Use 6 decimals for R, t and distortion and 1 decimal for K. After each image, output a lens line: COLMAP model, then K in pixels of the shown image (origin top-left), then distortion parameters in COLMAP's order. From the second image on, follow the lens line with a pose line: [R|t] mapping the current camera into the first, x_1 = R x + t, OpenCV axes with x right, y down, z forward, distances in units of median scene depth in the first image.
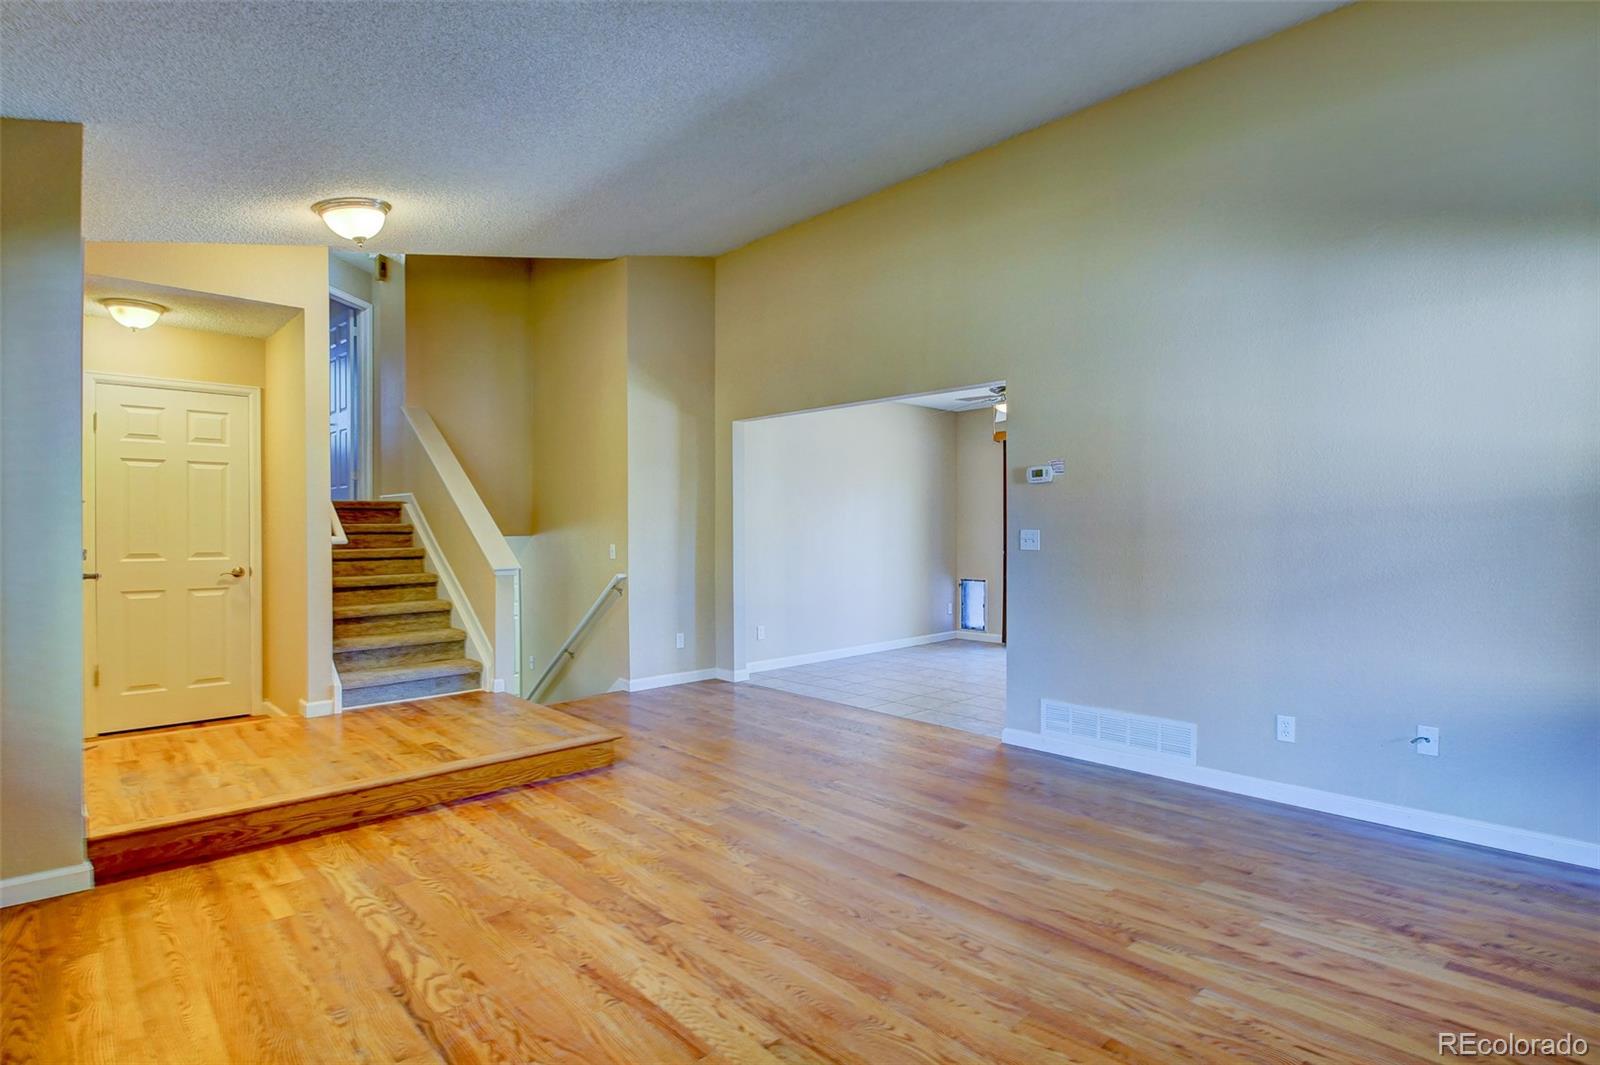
lens RADIAL K [[808.8, 0, 793.7], [0, 808.8, 531.6], [0, 0, 1]] dist [0.001575, -0.015946]
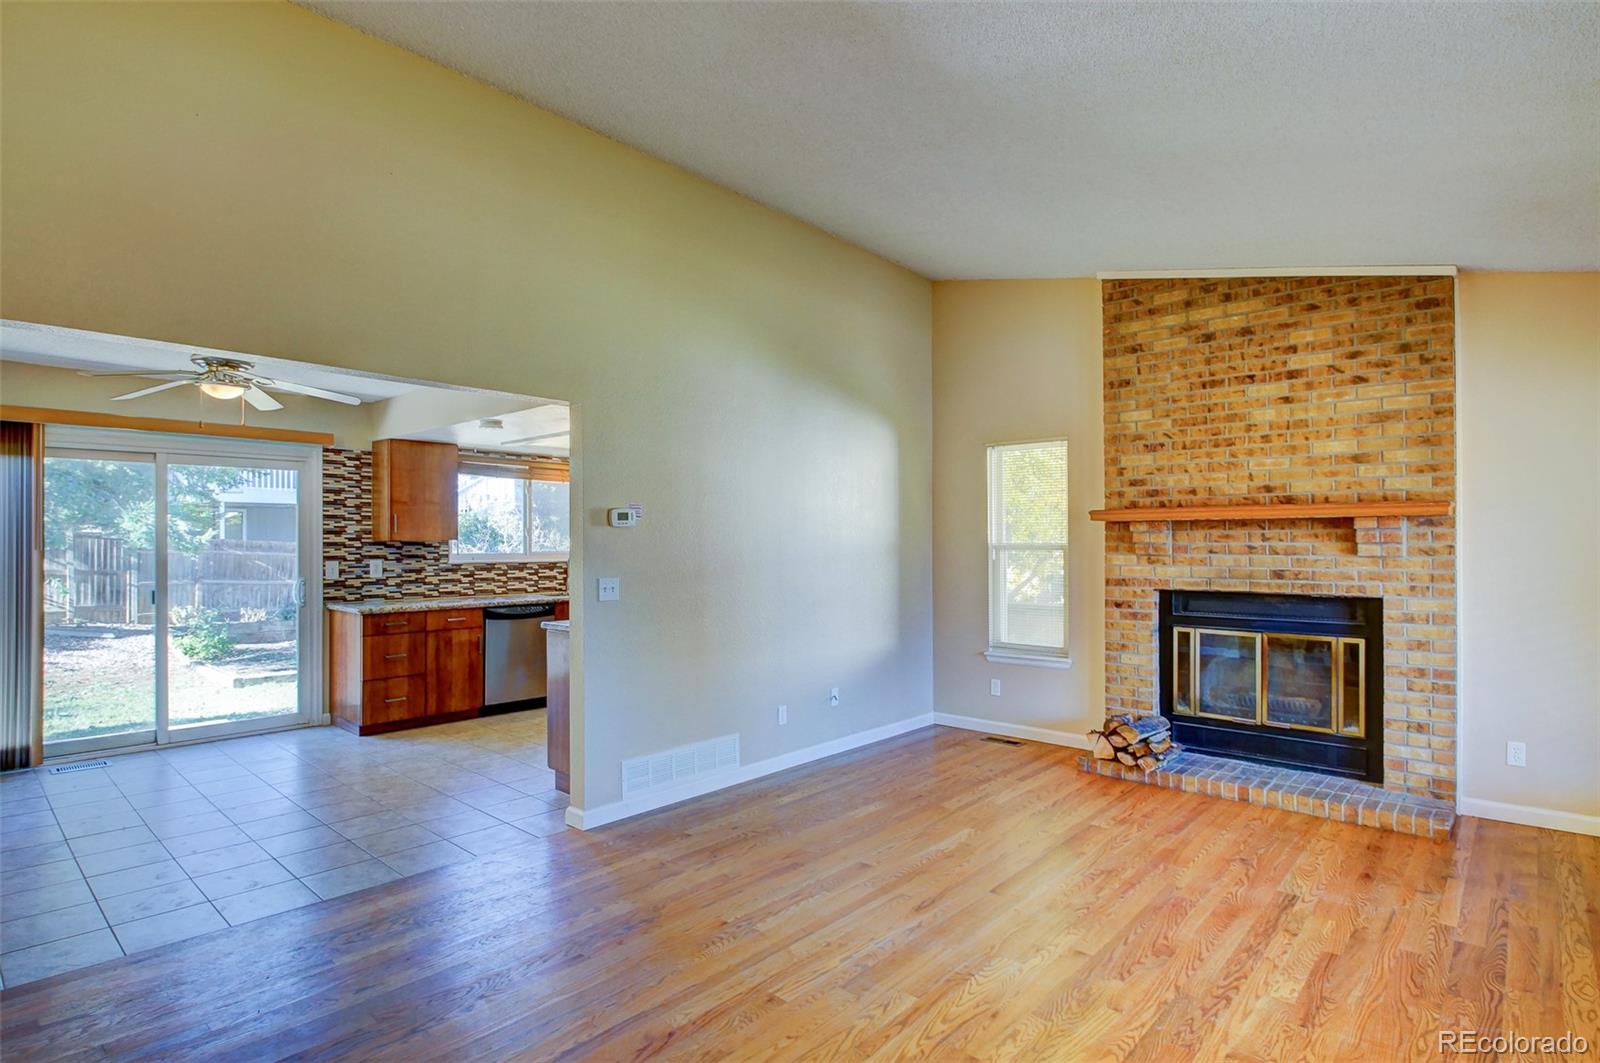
lens RADIAL K [[808.8, 0, 793.7], [0, 808.8, 530.6], [0, 0, 1]] dist [0.001575, -0.015946]
pose [[-0.073098, 0.020849, 0.997107, -0.894362], [0.008449, 0.999759, -0.020285, -0.050214], [-0.997289, 0.006942, -0.073257, 1.242846]]
